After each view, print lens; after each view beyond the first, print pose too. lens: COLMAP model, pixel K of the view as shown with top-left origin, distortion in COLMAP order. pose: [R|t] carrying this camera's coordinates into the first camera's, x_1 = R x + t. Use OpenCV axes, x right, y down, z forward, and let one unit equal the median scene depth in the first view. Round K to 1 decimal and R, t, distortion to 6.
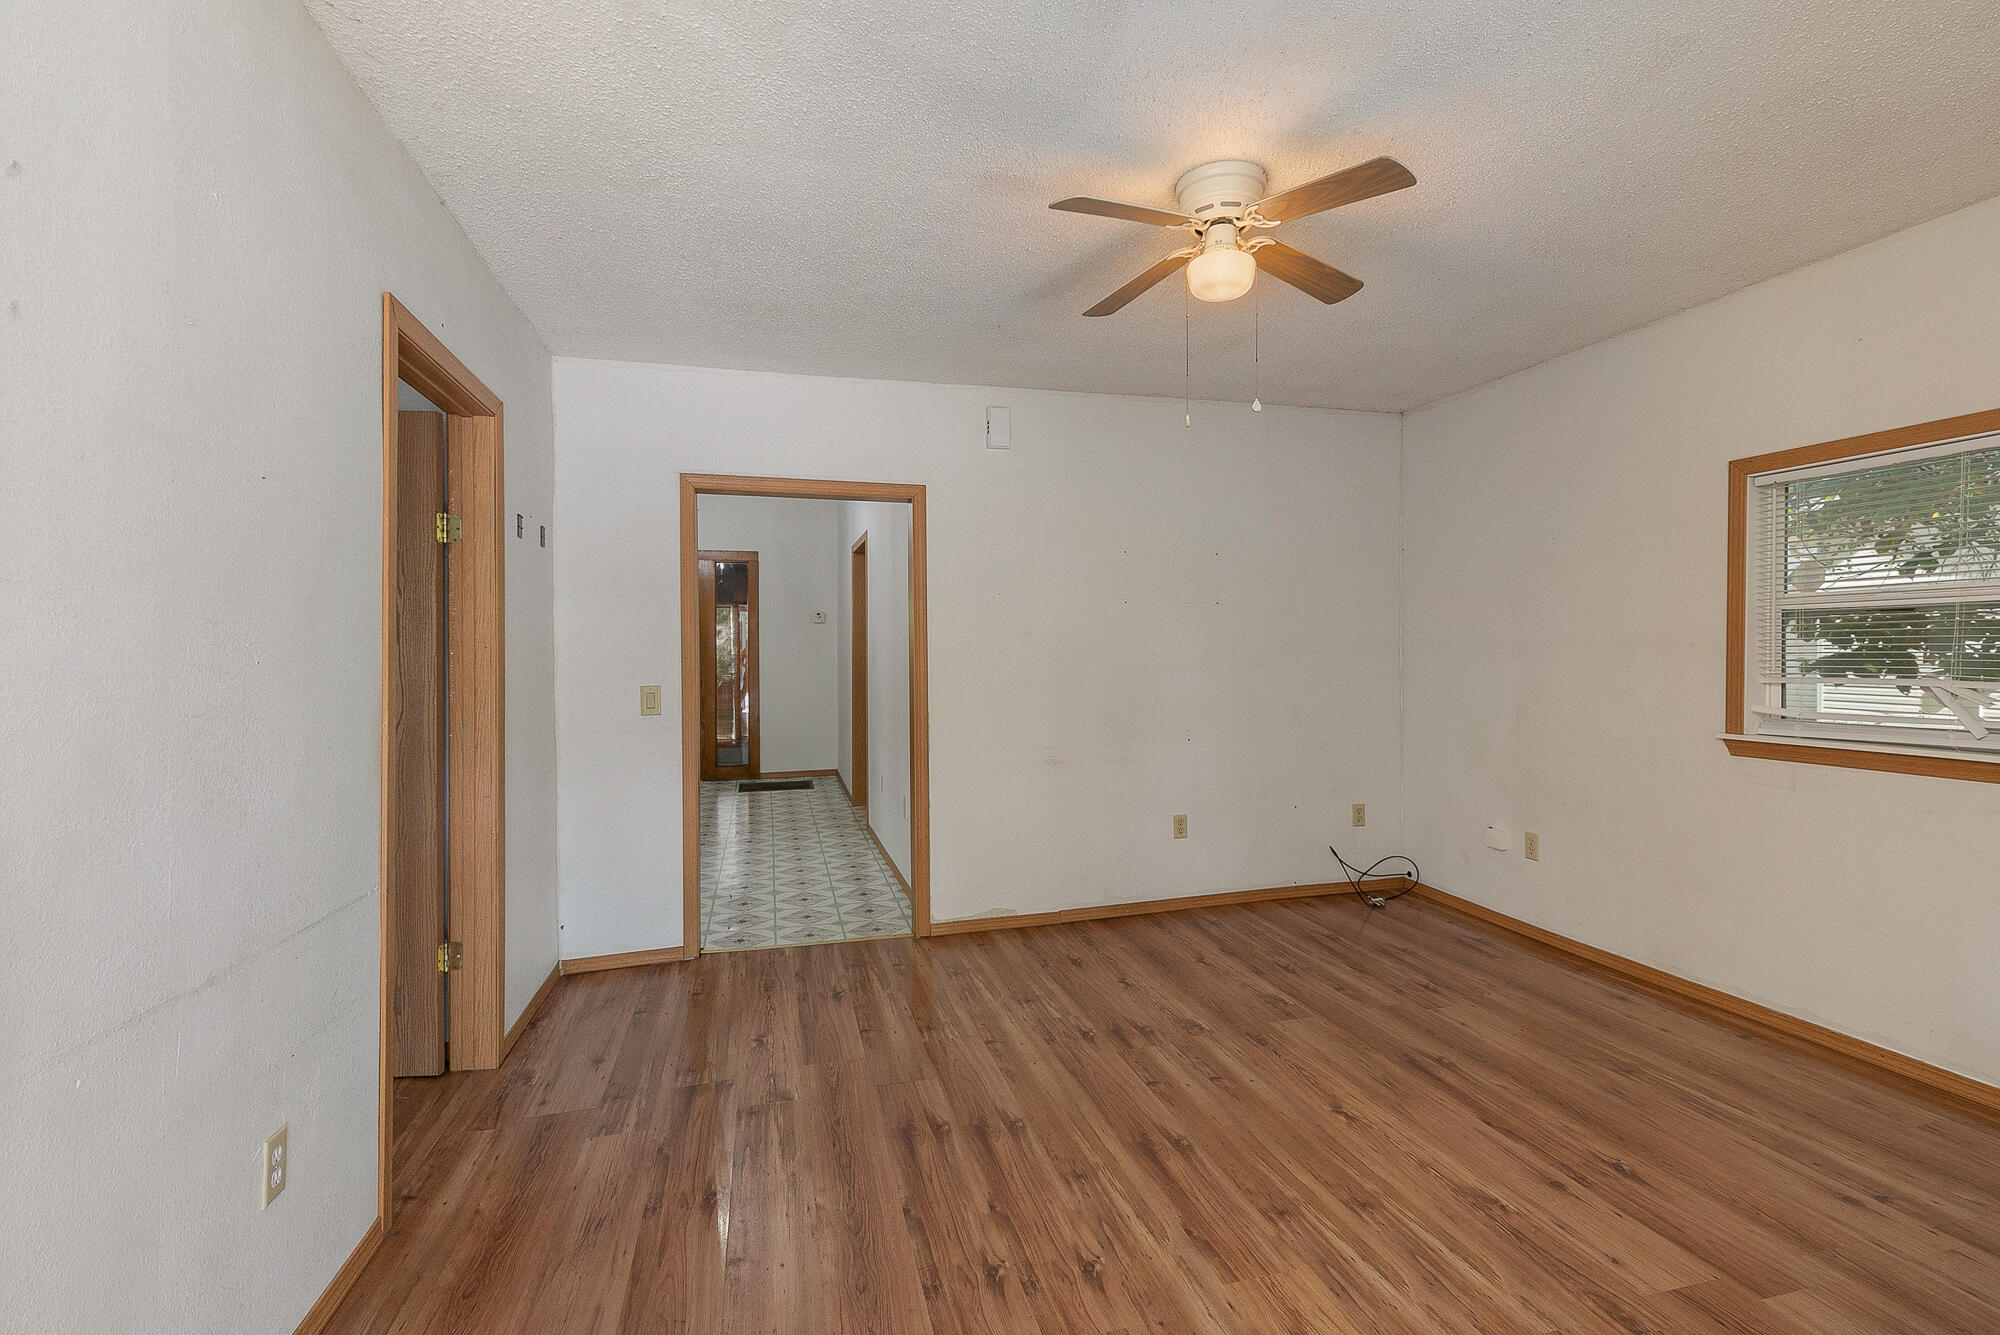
lens RADIAL K [[912.8, 0, 1005.6], [0, 912.8, 661.9], [0, 0, 1]] dist [0.000684, -0.000260]
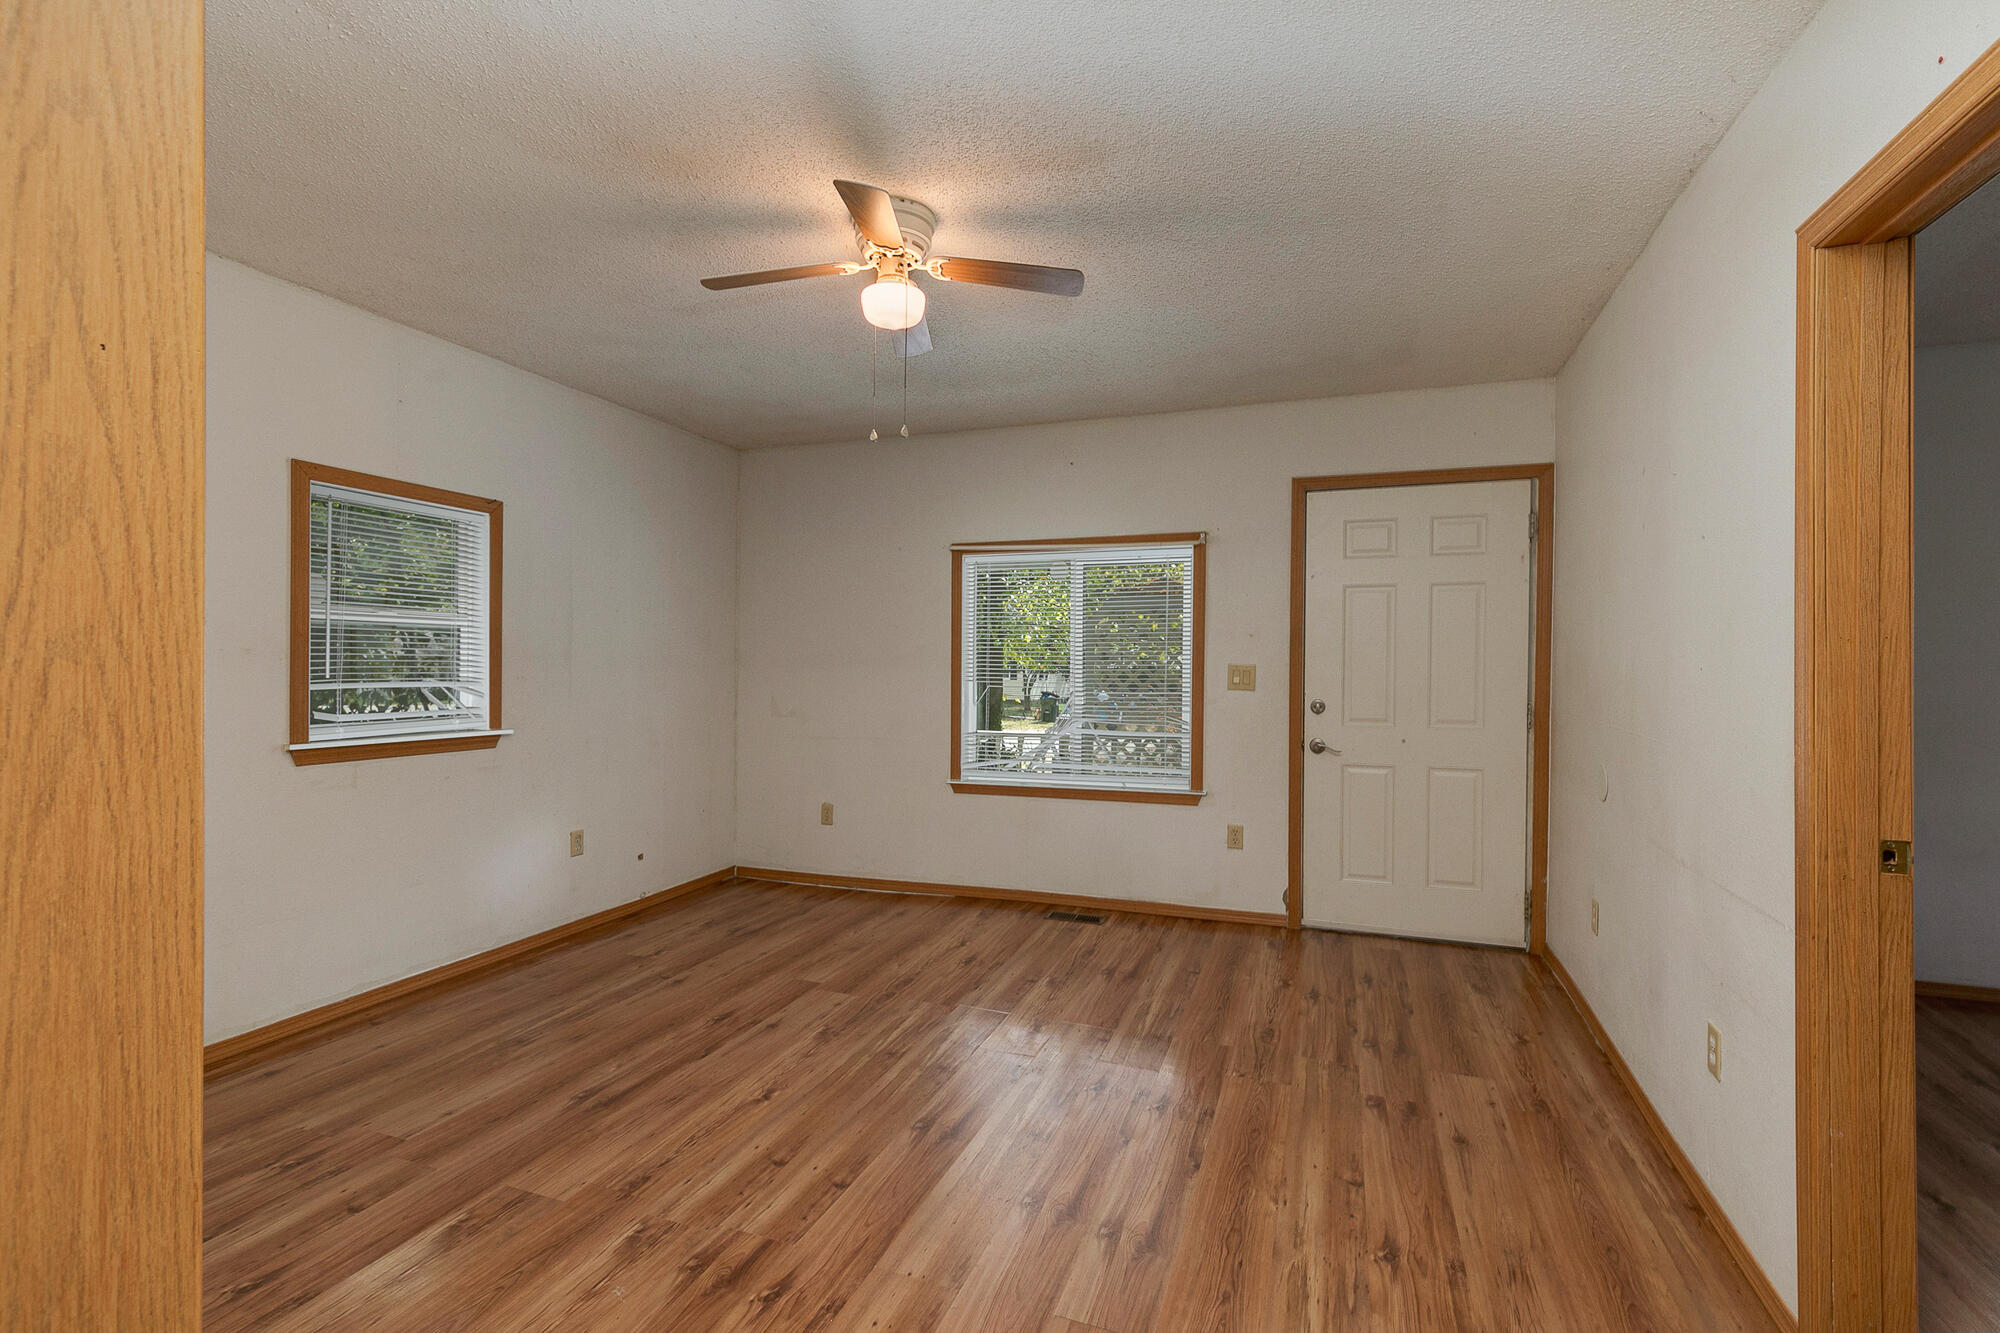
lens RADIAL K [[912.8, 0, 1005.6], [0, 912.8, 660.9], [0, 0, 1]] dist [0.000684, -0.000260]
pose [[-0.821562, 0.002985, 0.570111, -0.434825], [0.003877, 0.999992, 0.000352, -0.006502], [-0.570106, 0.002500, -0.821568, 1.615174]]
